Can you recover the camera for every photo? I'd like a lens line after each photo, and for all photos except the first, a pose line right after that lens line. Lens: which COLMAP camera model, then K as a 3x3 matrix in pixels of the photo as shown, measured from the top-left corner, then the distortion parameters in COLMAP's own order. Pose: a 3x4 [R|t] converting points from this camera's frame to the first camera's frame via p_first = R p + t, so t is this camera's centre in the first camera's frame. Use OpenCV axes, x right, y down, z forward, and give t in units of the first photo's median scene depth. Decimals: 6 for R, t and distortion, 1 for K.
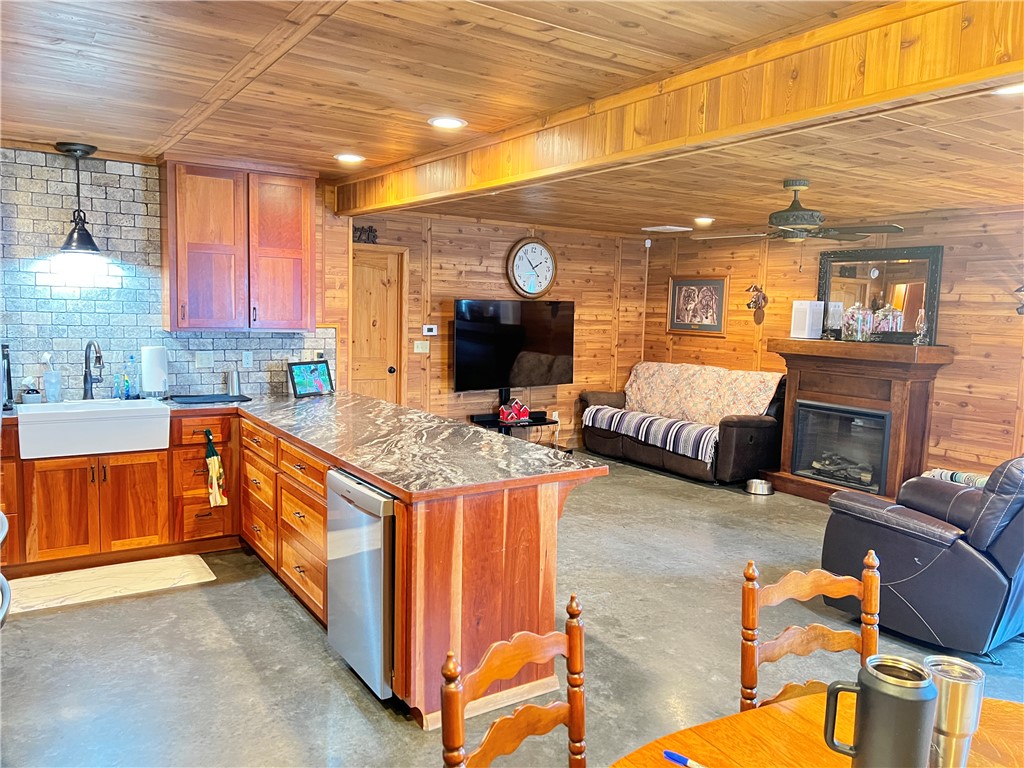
lens RADIAL K [[771.2, 0, 524.1], [0, 771.2, 379.2], [0, 0, 1]] dist [0.047060, -0.055209]
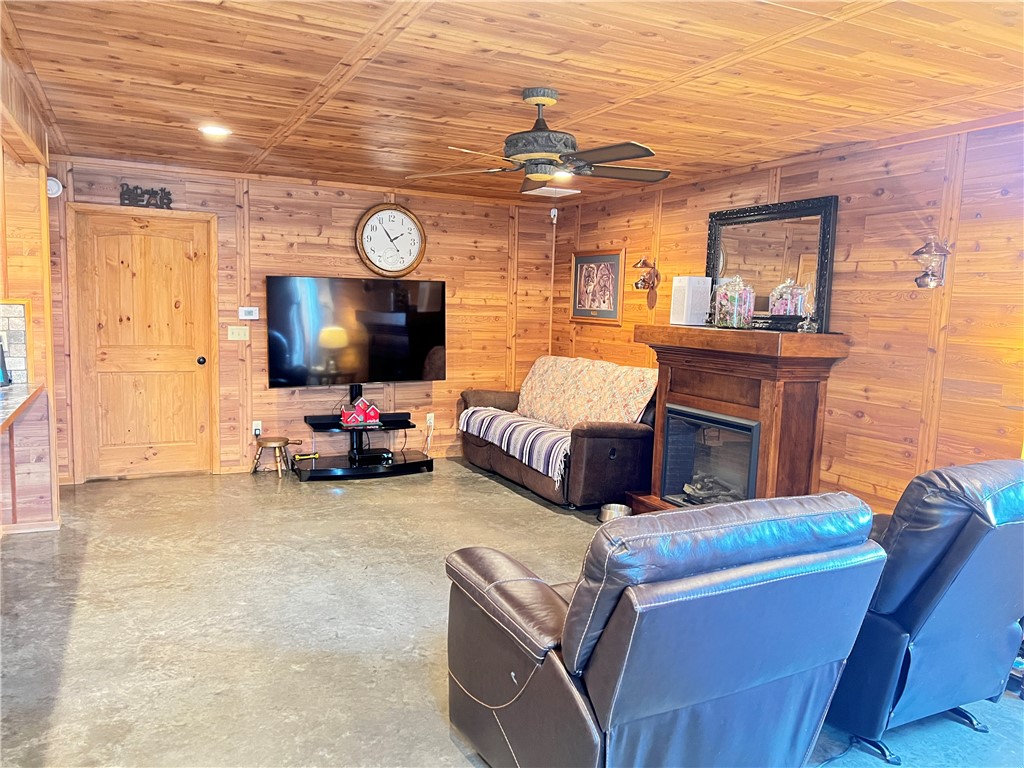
lens RADIAL K [[771.2, 0, 530.0], [0, 771.2, 389.7], [0, 0, 1]] dist [0.047060, -0.055209]
pose [[0.993049, 0.014606, -0.116793, 0.356532], [-0.012832, 0.999791, 0.015927, 0.002175], [0.117001, -0.014318, 0.993029, 0.253765]]
